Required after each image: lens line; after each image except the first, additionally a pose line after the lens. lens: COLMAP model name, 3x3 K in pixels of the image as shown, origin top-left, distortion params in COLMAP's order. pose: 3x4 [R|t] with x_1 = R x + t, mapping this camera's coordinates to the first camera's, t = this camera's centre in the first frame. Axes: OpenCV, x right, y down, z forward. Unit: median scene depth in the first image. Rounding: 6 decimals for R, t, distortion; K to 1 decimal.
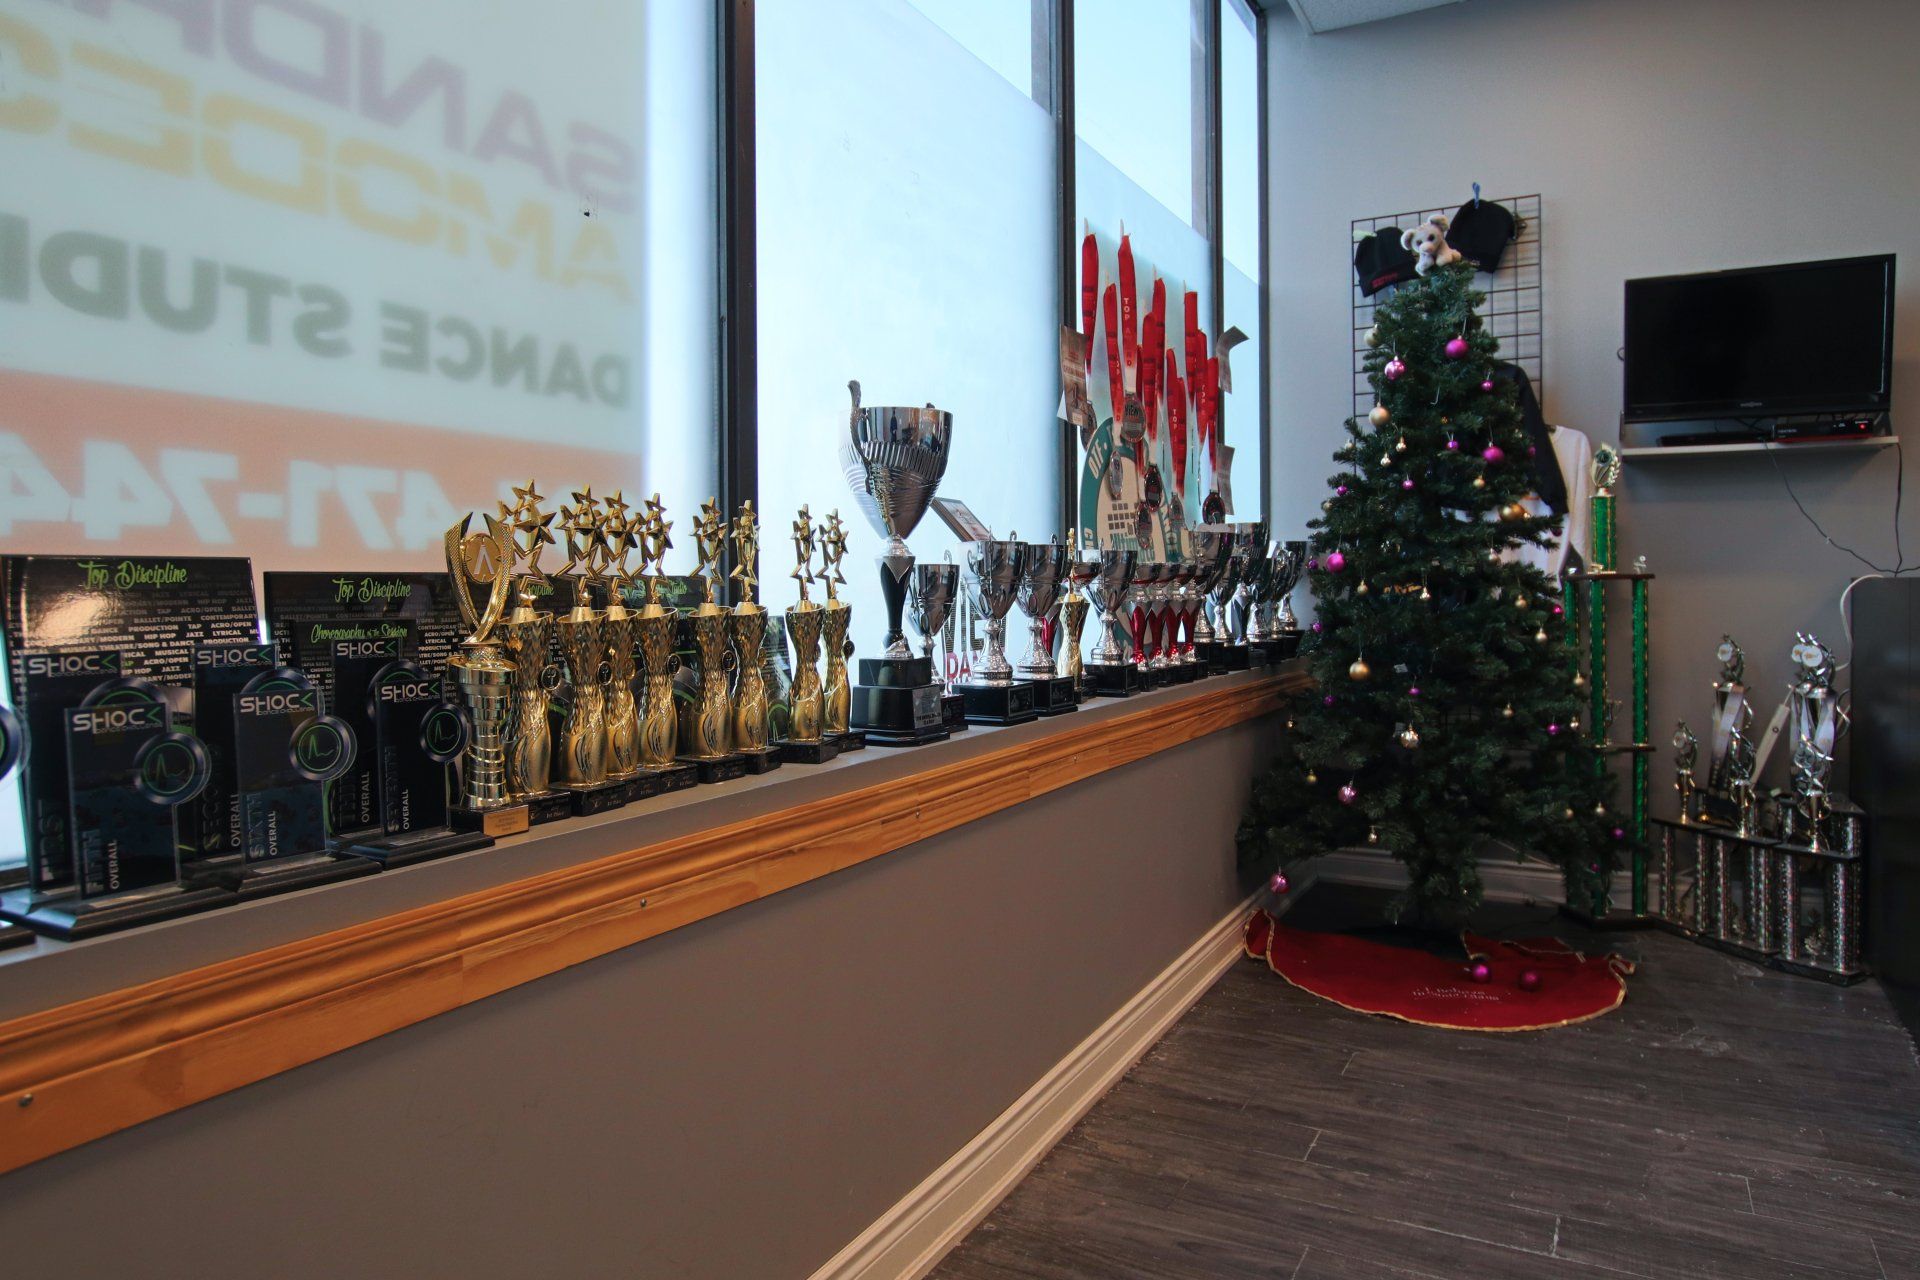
lens RADIAL K [[1216.5, 0, 955.7], [0, 1216.5, 622.2], [0, 0, 1]] dist [-0.011004, -0.005579]
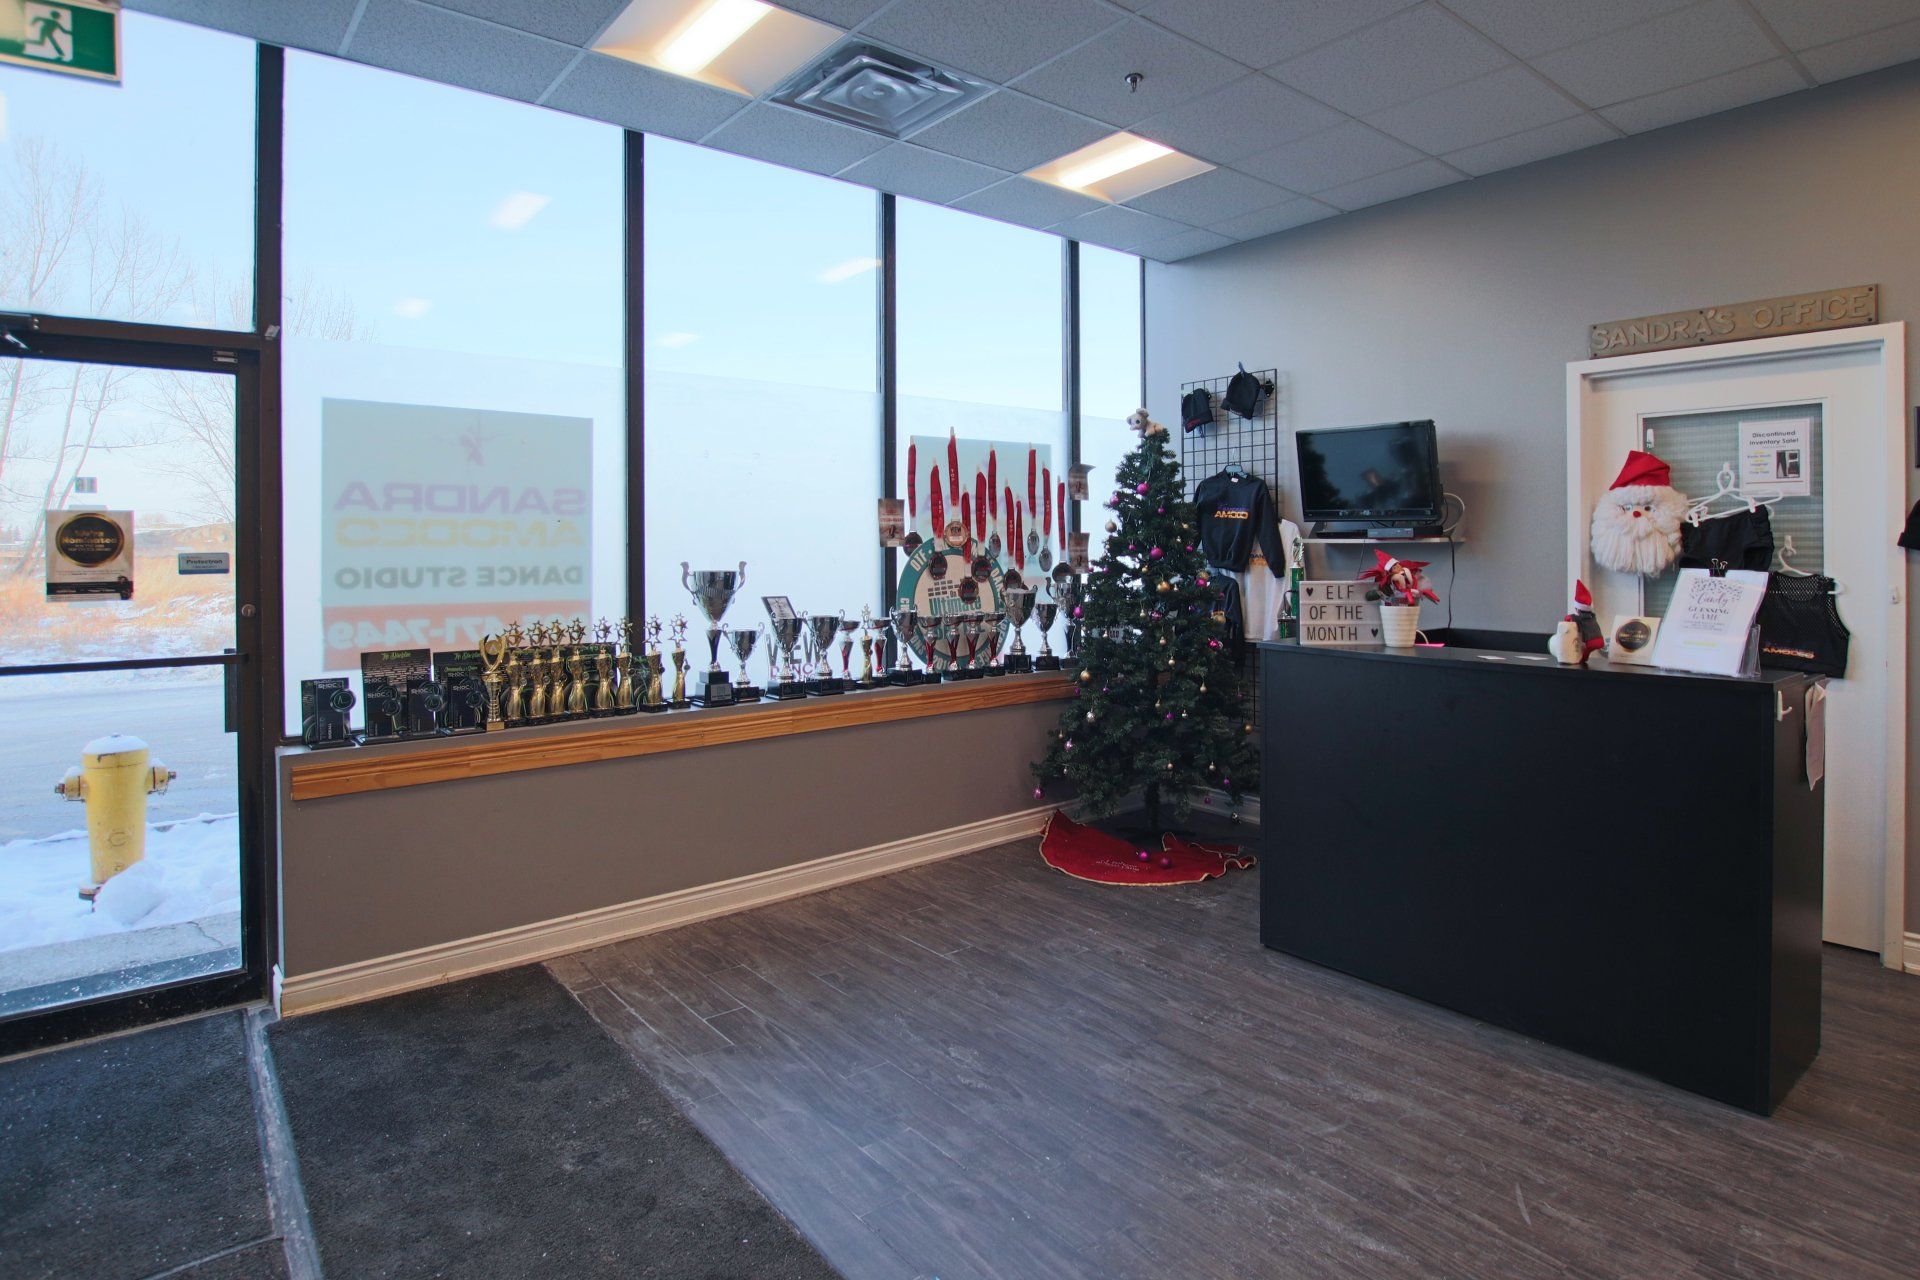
lens RADIAL K [[1055.7, 0, 976.9], [0, 1055.7, 564.4], [0, 0, 1]] dist [-0.023401, -0.000404]
pose [[0.922015, 0.007571, -0.387080, 1.252673], [-0.010141, 0.999938, -0.004597, -0.179579], [0.387021, 0.008164, 0.922035, -0.738711]]
